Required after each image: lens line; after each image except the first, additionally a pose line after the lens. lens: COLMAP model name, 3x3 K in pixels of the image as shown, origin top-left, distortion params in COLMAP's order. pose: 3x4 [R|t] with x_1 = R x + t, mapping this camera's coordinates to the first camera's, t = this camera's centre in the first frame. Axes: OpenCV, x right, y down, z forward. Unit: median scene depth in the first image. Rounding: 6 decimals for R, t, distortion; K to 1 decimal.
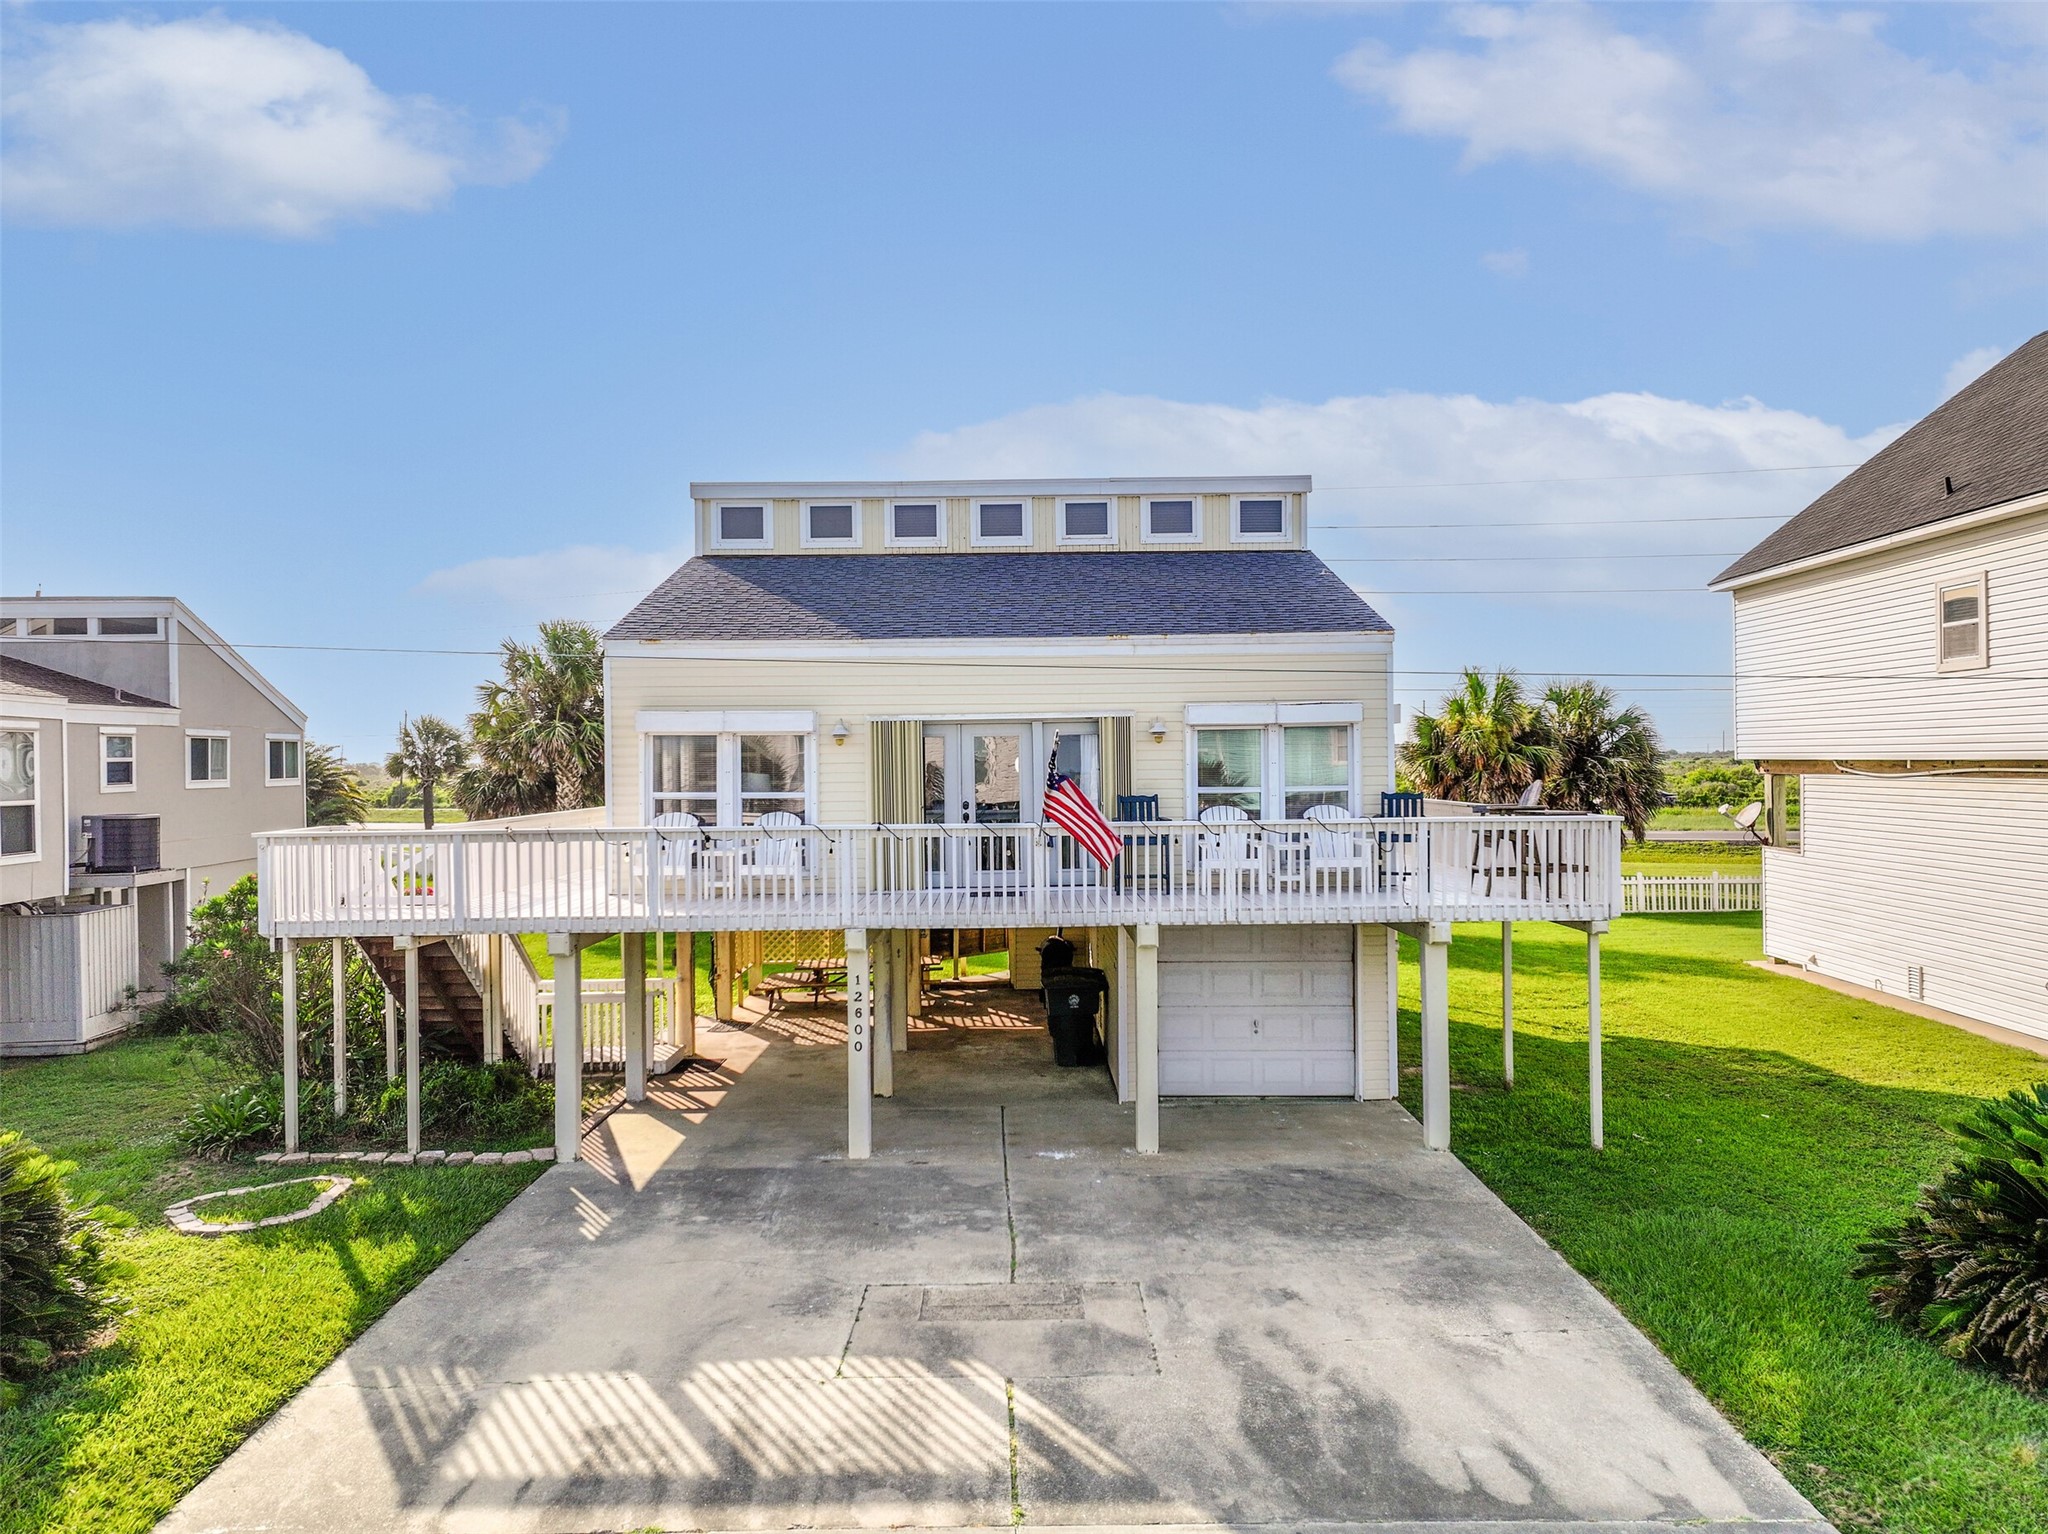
lens RADIAL K [[1451.4, 0, 1010.5], [0, 1451.4, 760.3], [0, 0, 1]] dist [0.003360, 0.003728]
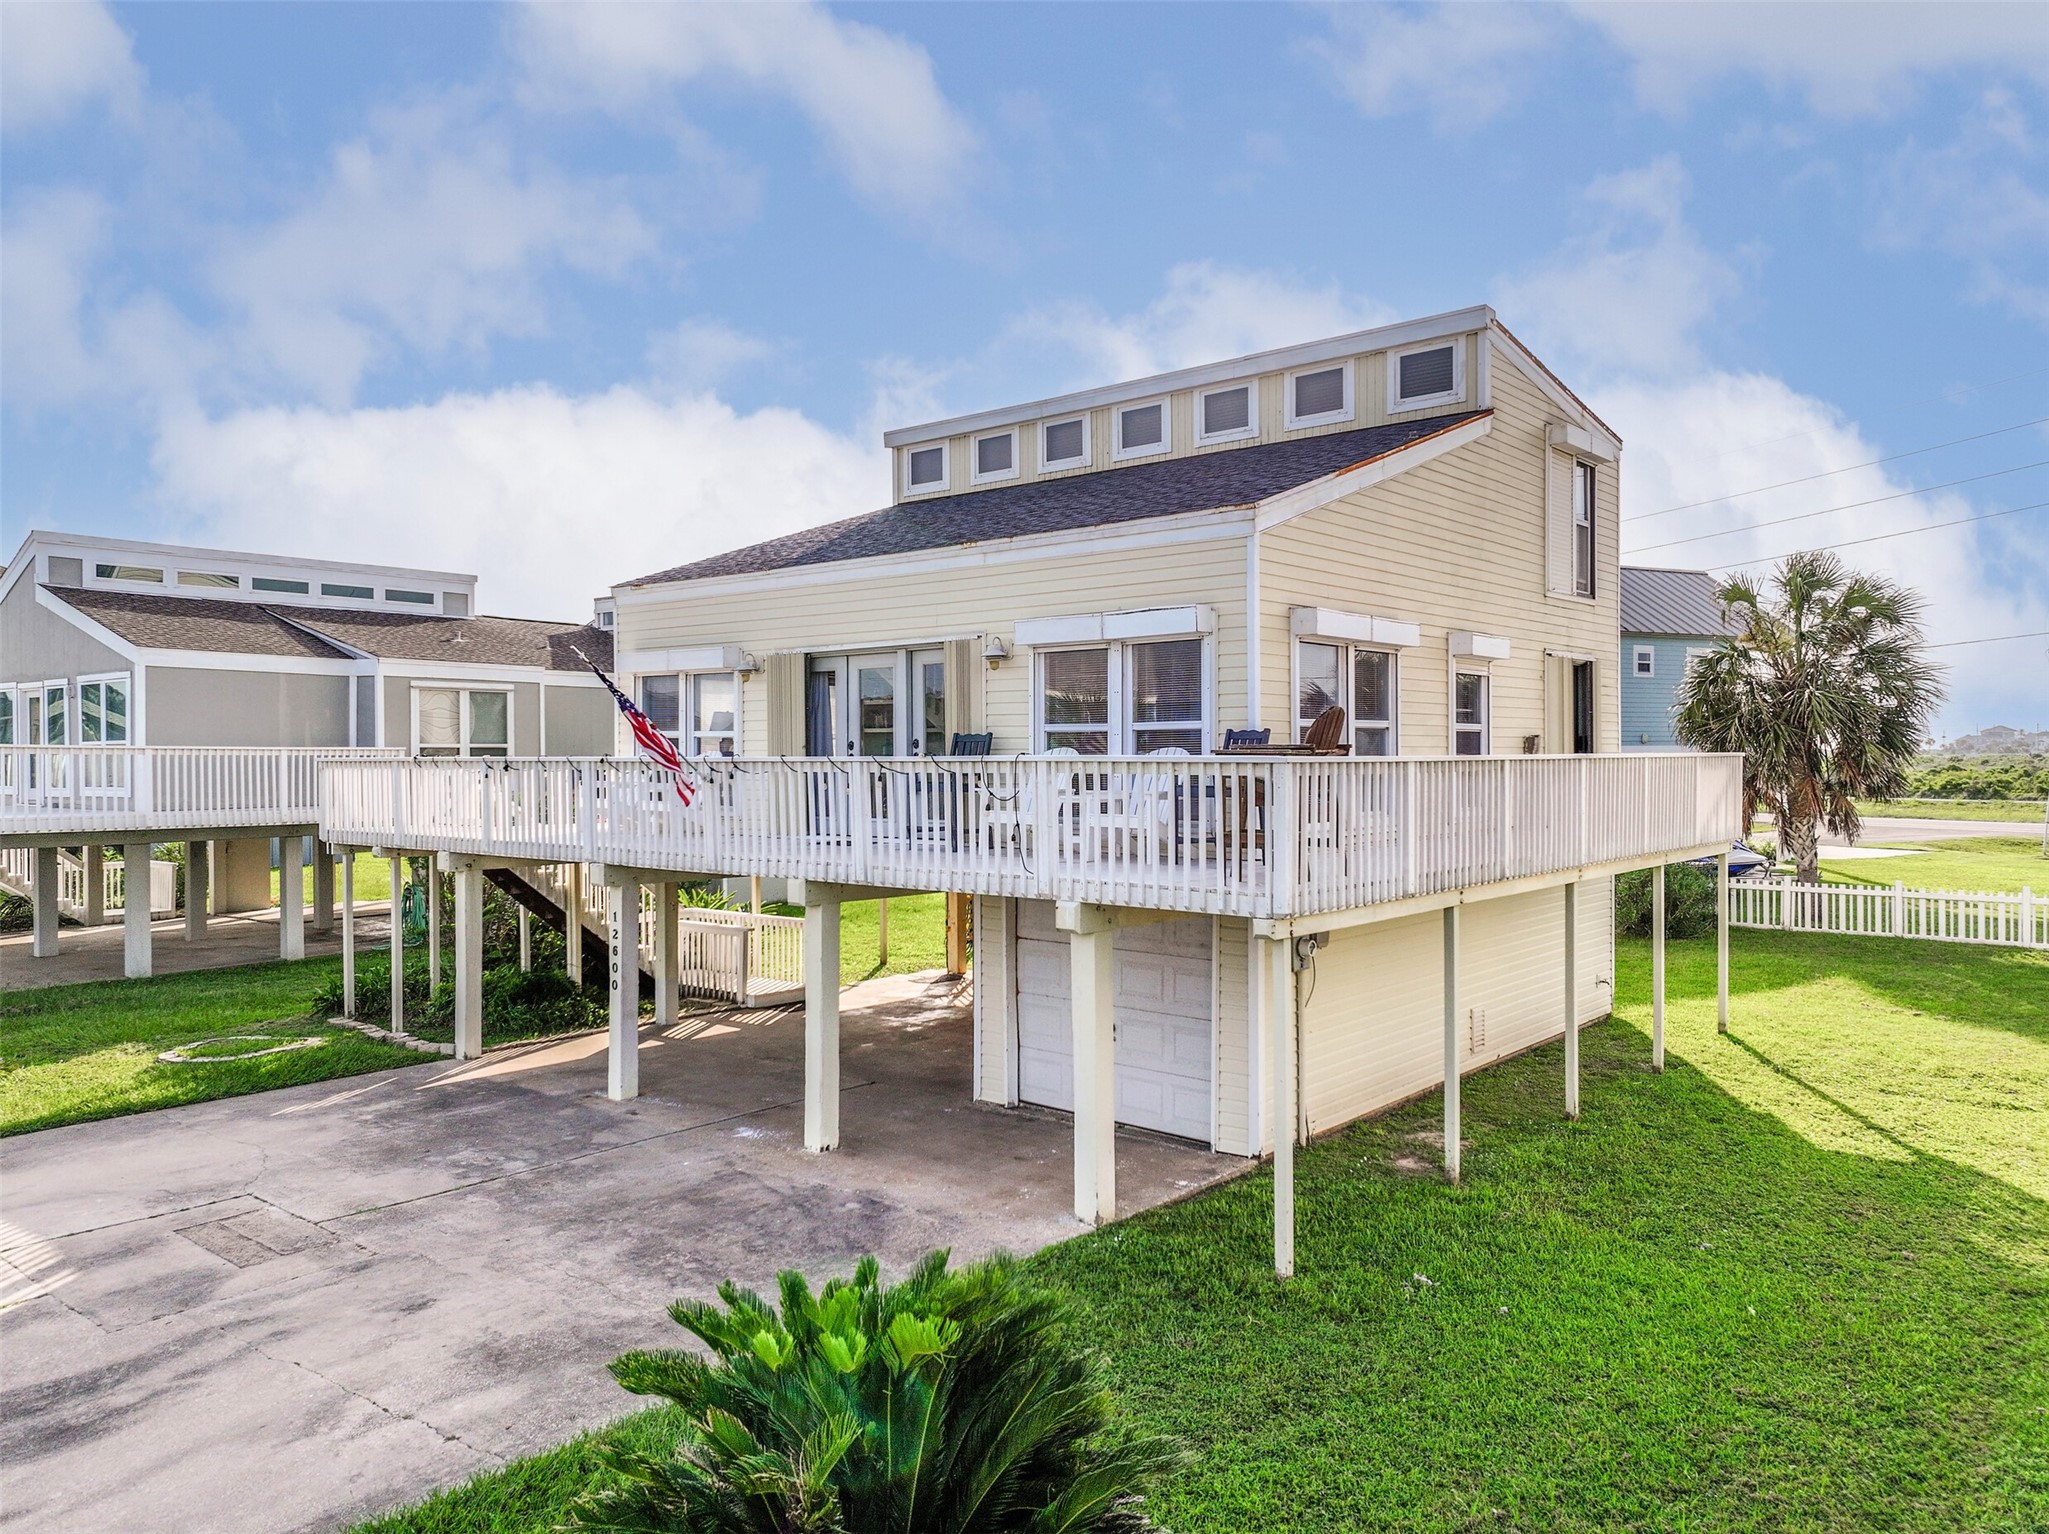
lens RADIAL K [[1431.6, 0, 1021.2], [0, 1431.6, 768.2], [0, 0, 1]] dist [0.003616, 0.007088]
pose [[0.762815, 0.015397, -0.646434, 0.638334], [-0.004560, 0.999820, 0.018432, 0.028795], [0.646601, -0.011112, 0.762747, 0.392879]]
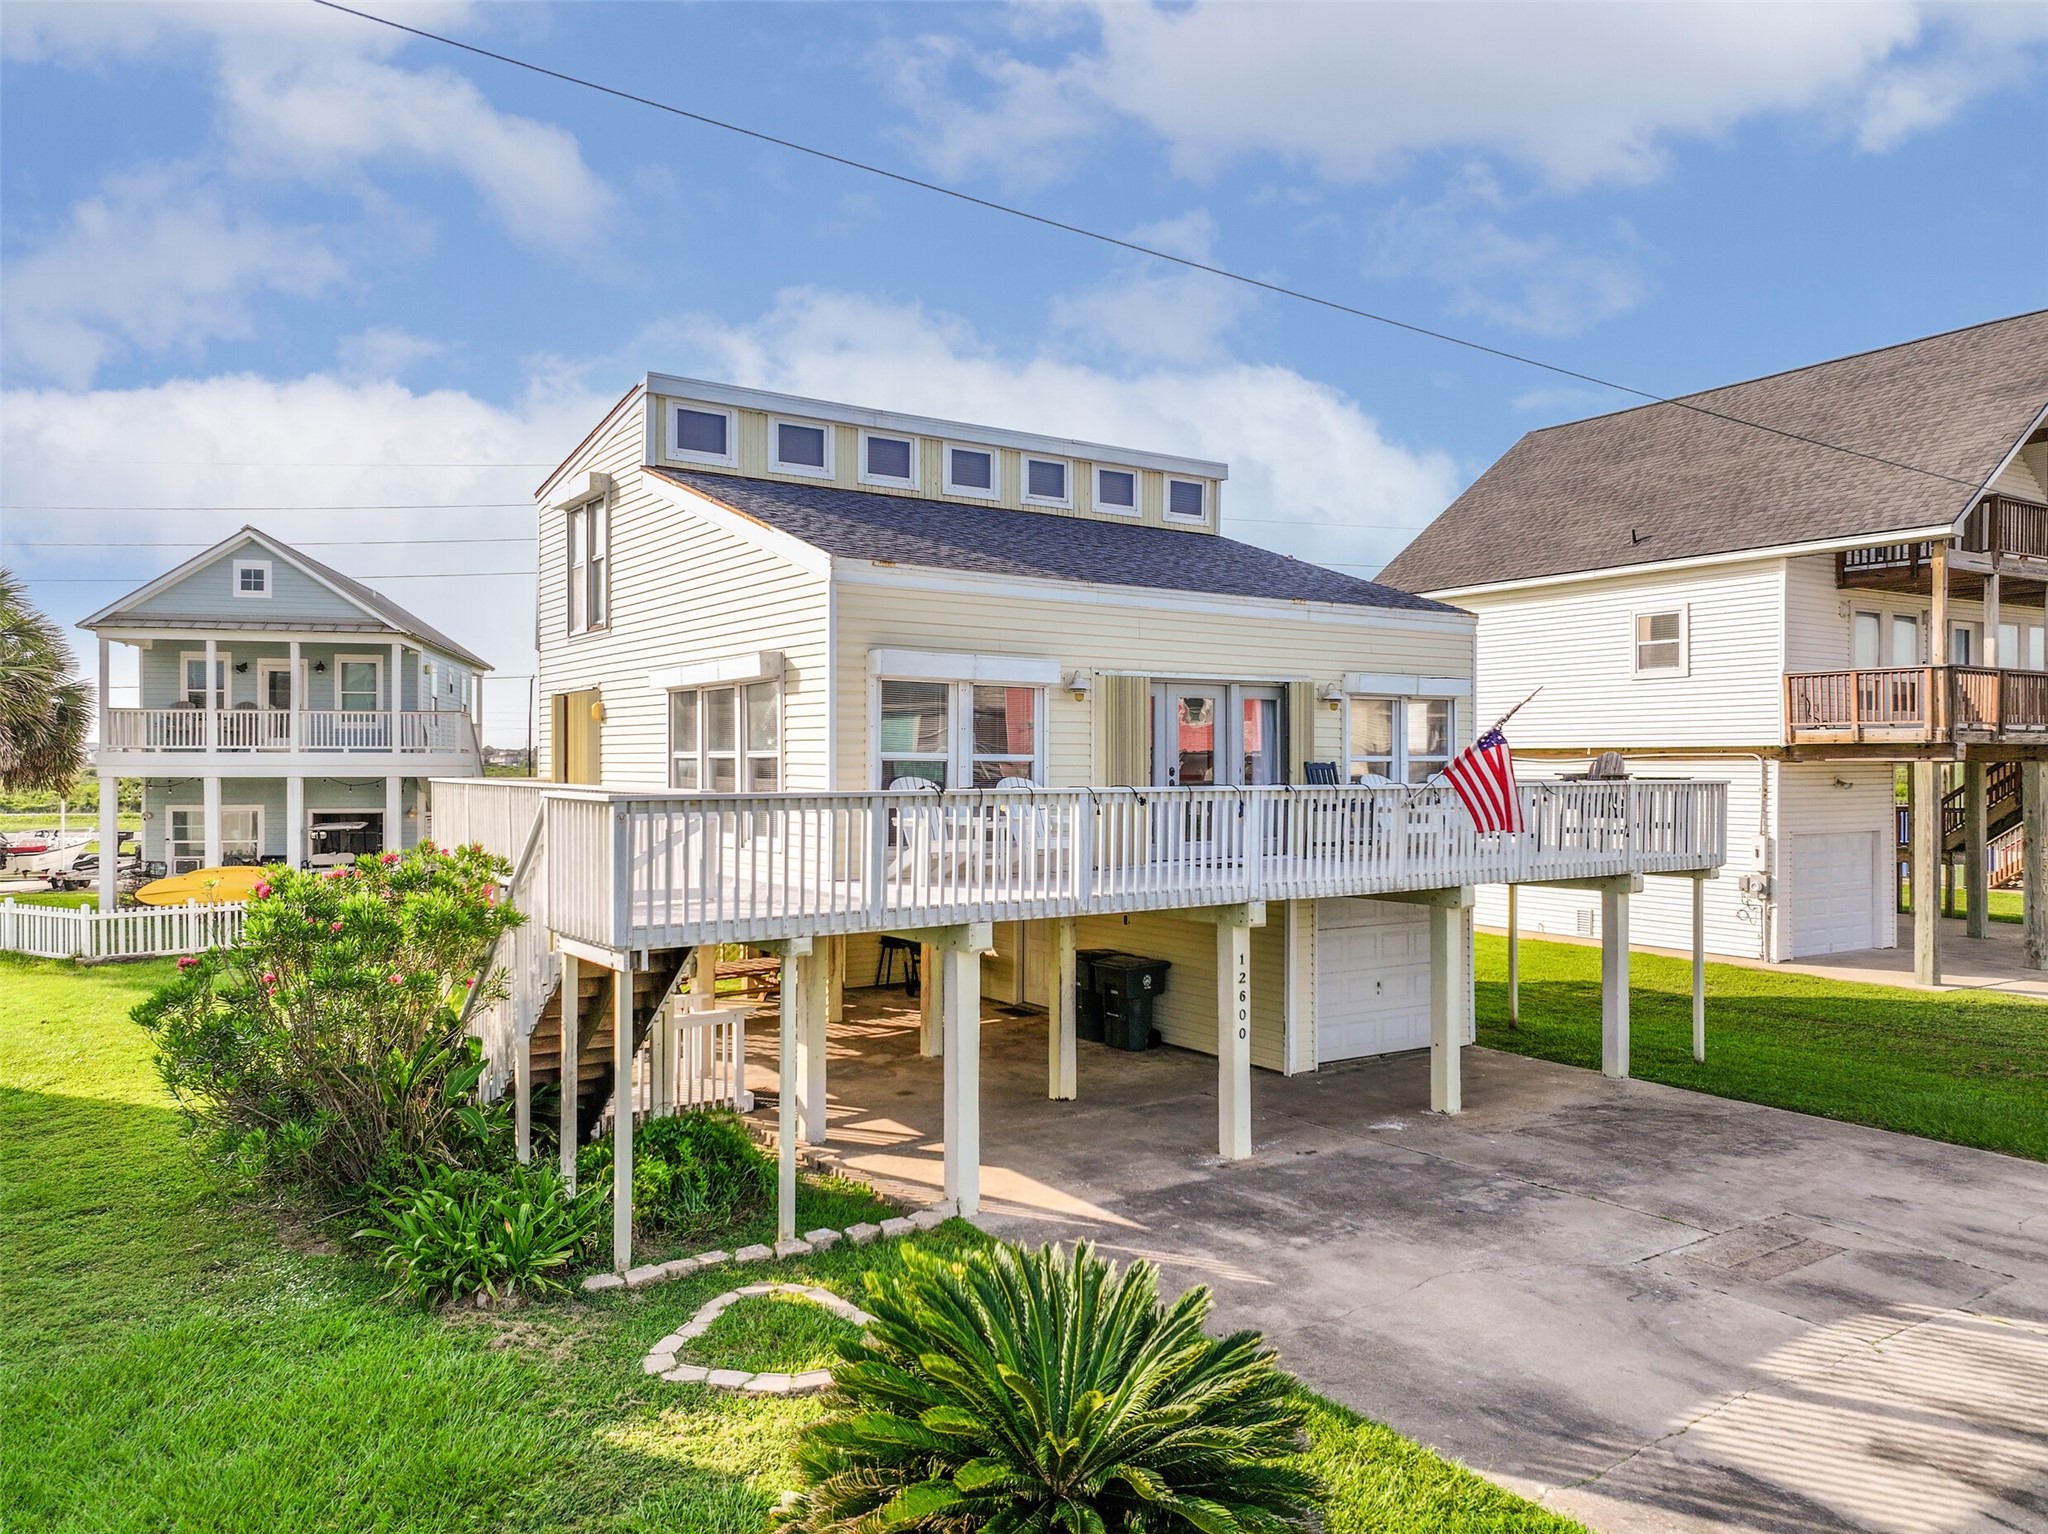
lens RADIAL K [[1430.9, 0, 1020.7], [0, 1430.9, 768.2], [0, 0, 1]] dist [0.003616, 0.007088]
pose [[0.828828, 0.009745, 0.559419, -0.631700], [-0.010562, 0.999943, -0.001771, 0.032141], [-0.559404, -0.004441, 0.828883, 0.305297]]
